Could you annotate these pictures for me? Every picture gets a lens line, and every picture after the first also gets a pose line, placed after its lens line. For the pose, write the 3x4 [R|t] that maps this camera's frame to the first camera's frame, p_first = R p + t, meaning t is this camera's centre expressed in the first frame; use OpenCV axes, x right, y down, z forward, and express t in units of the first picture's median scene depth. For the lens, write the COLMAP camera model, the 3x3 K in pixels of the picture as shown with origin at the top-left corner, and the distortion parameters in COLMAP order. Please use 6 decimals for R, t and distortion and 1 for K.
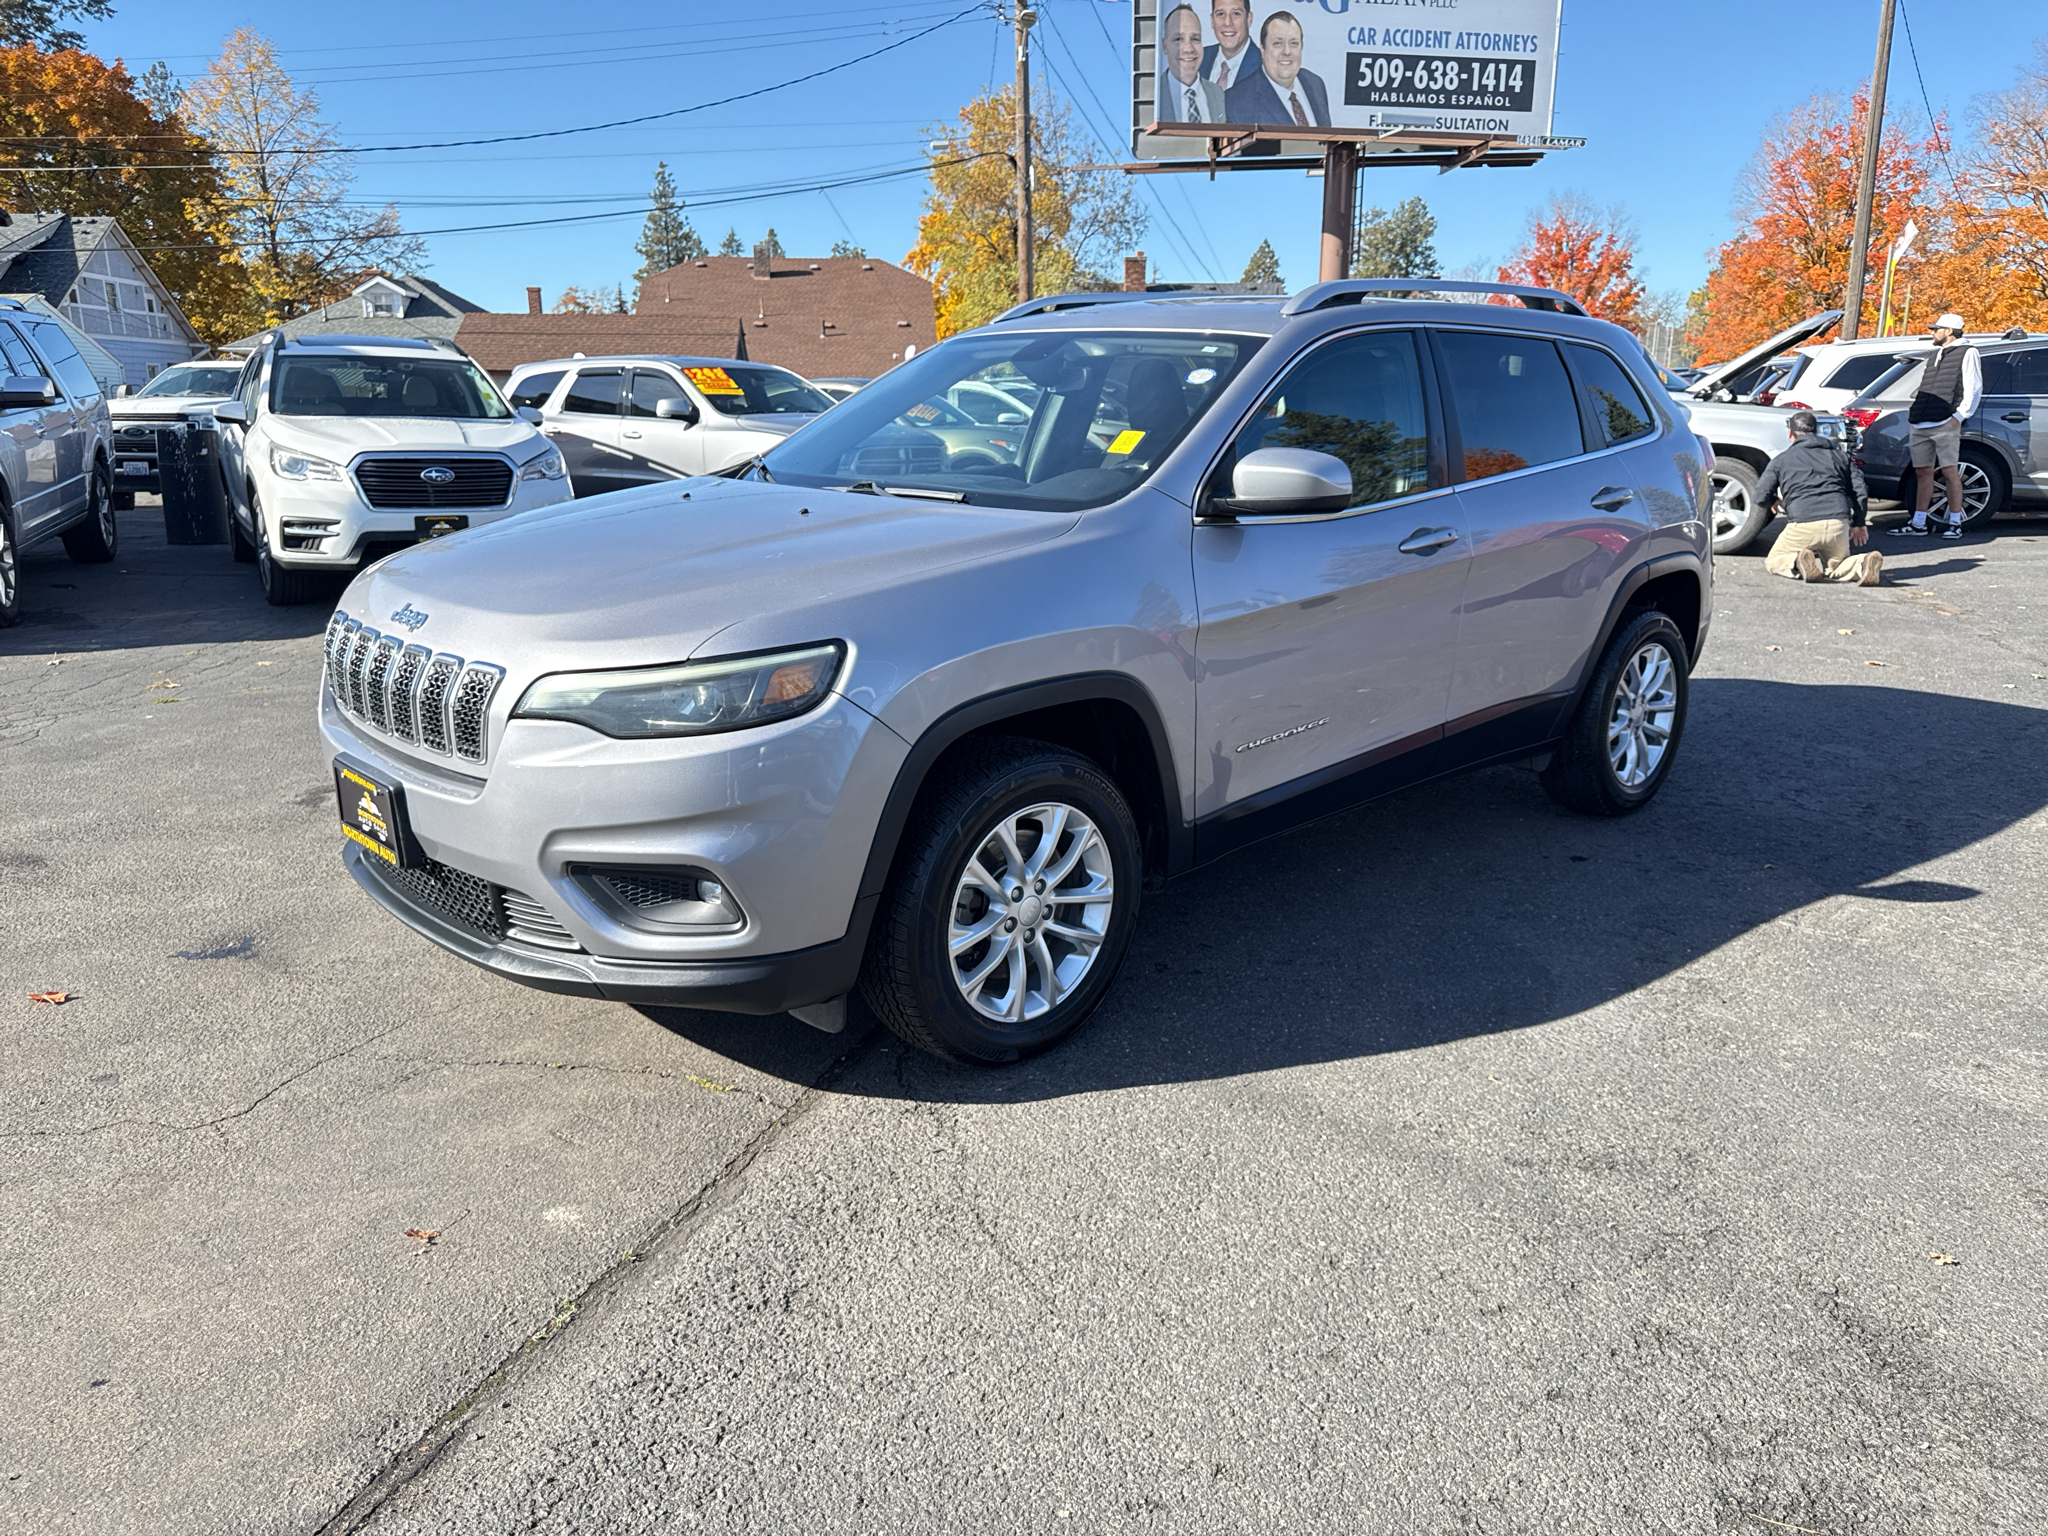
lens RADIAL K [[1449.1, 0, 1030.7], [0, 1449.1, 770.2], [0, 0, 1]] dist [0.021357, -0.022896]
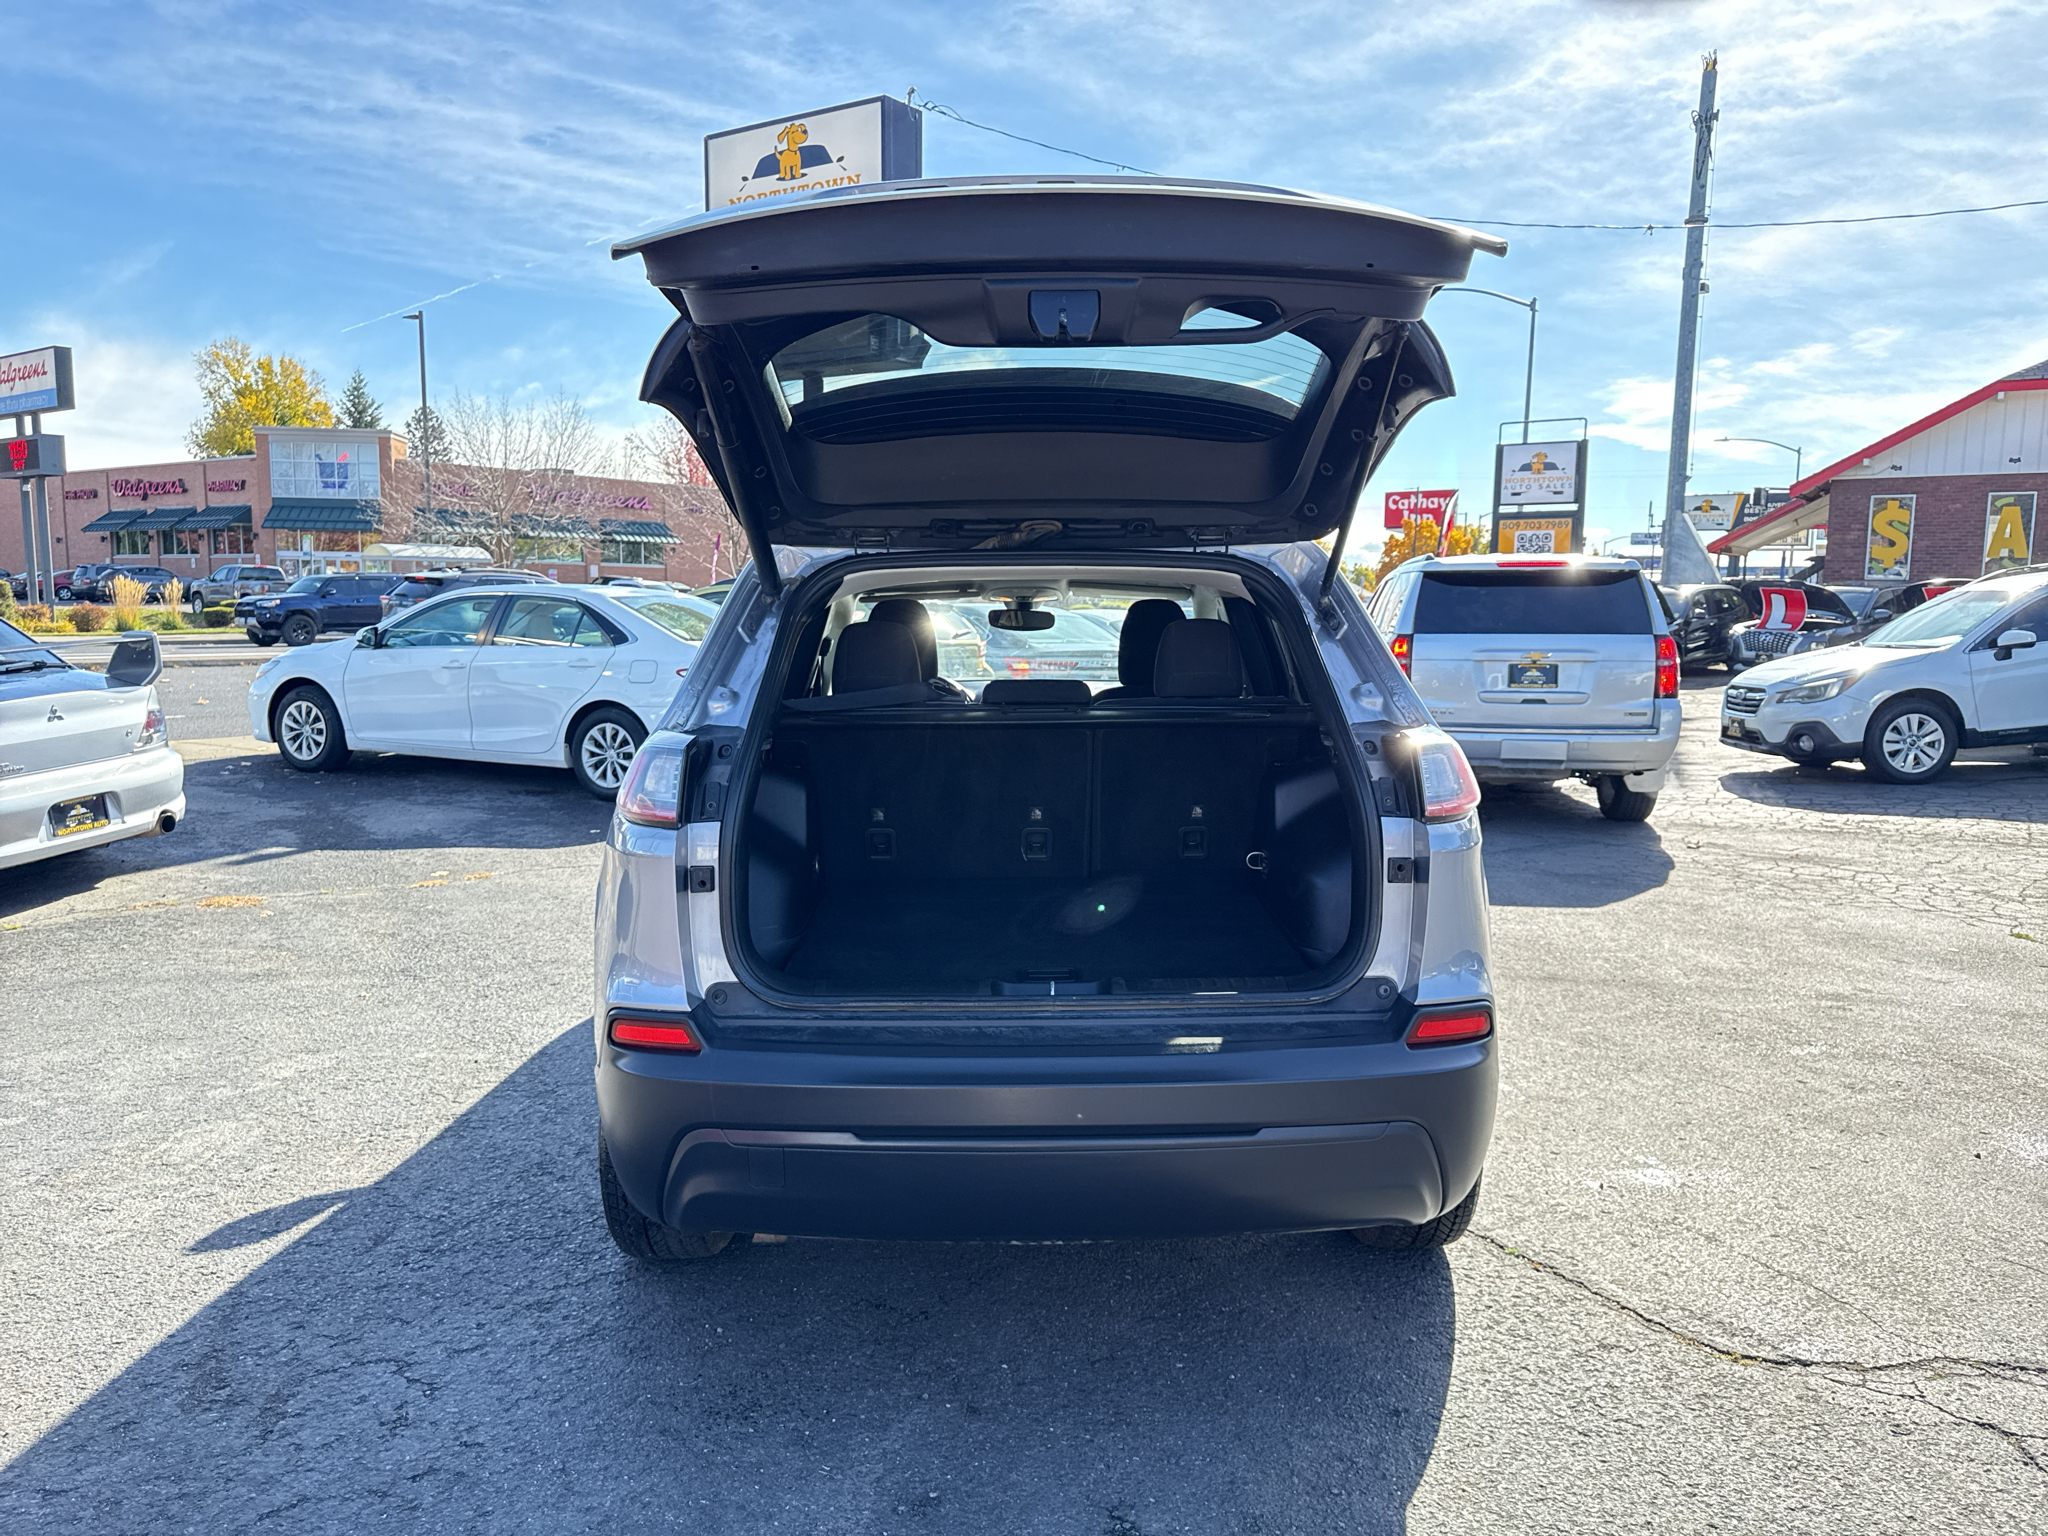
lens RADIAL K [[1449.1, 0, 1029.3], [0, 1449.1, 771.0], [0, 0, 1]] dist [0.021357, -0.022896]
pose [[-0.662953, 0.080885, -0.744279, 0.160038], [-0.197505, 0.940033, 0.278083, -0.082058], [0.722139, 0.331354, -0.607223, 0.300371]]
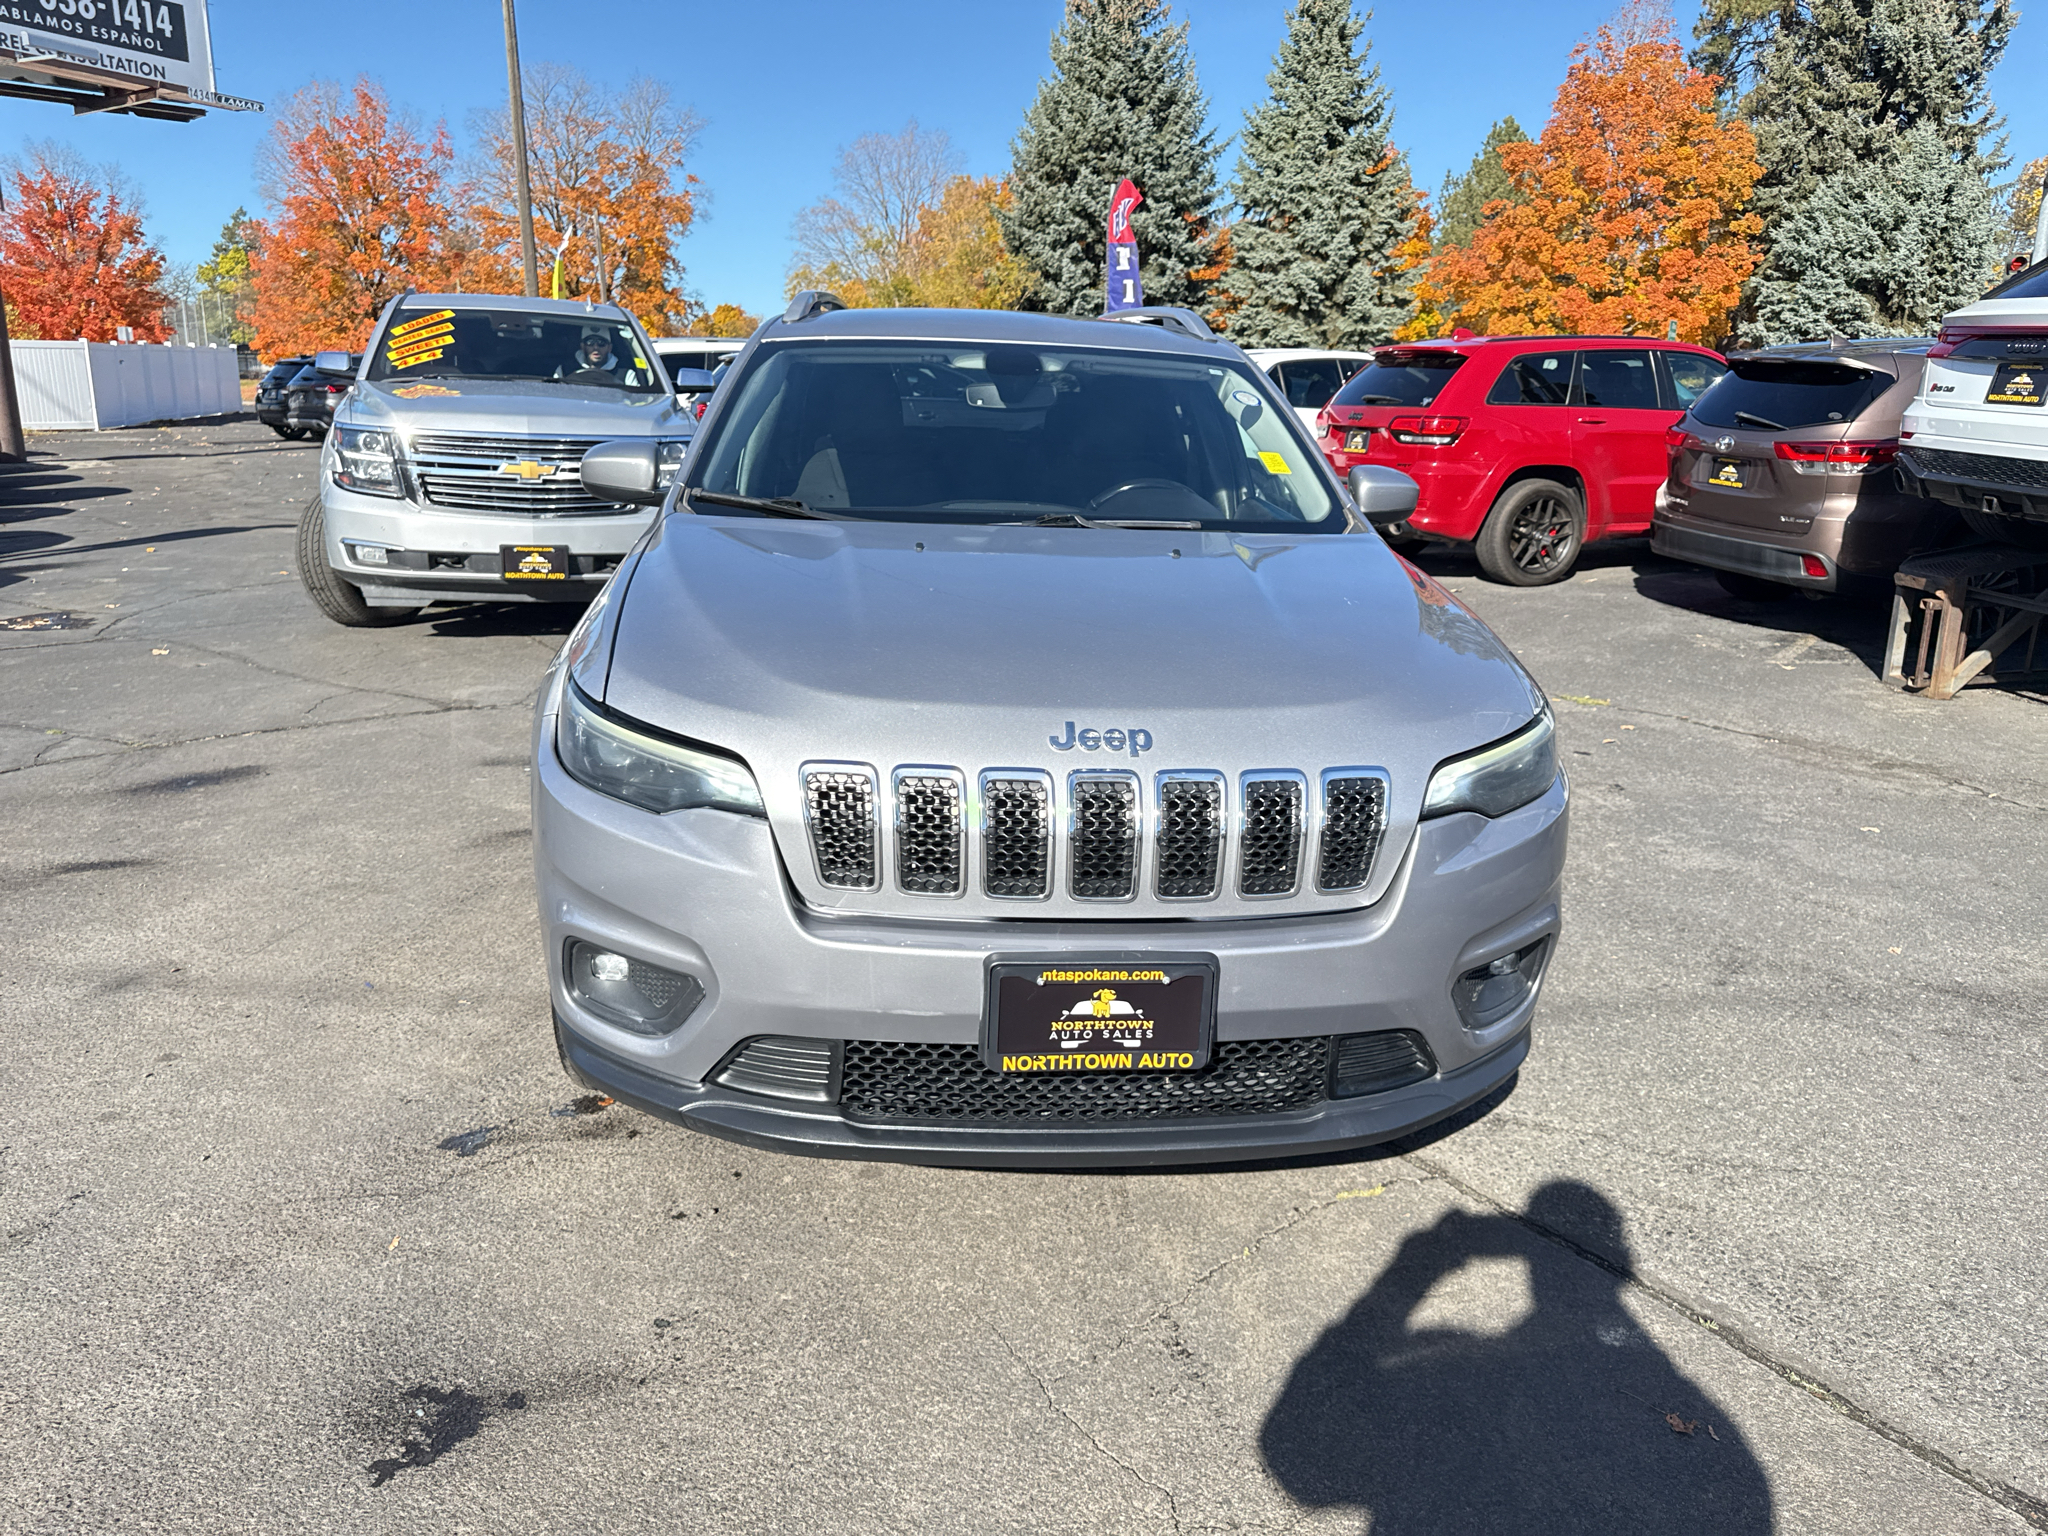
lens RADIAL K [[1449.1, 0, 1024.1], [0, 1449.1, 759.6], [0, 0, 1]] dist [0.021357, -0.022896]
pose [[0.604053, -0.182784, 0.775700, -0.122656], [0.178017, 0.979696, 0.092228, -0.020357], [-0.776807, 0.082377, 0.624327, 0.071120]]
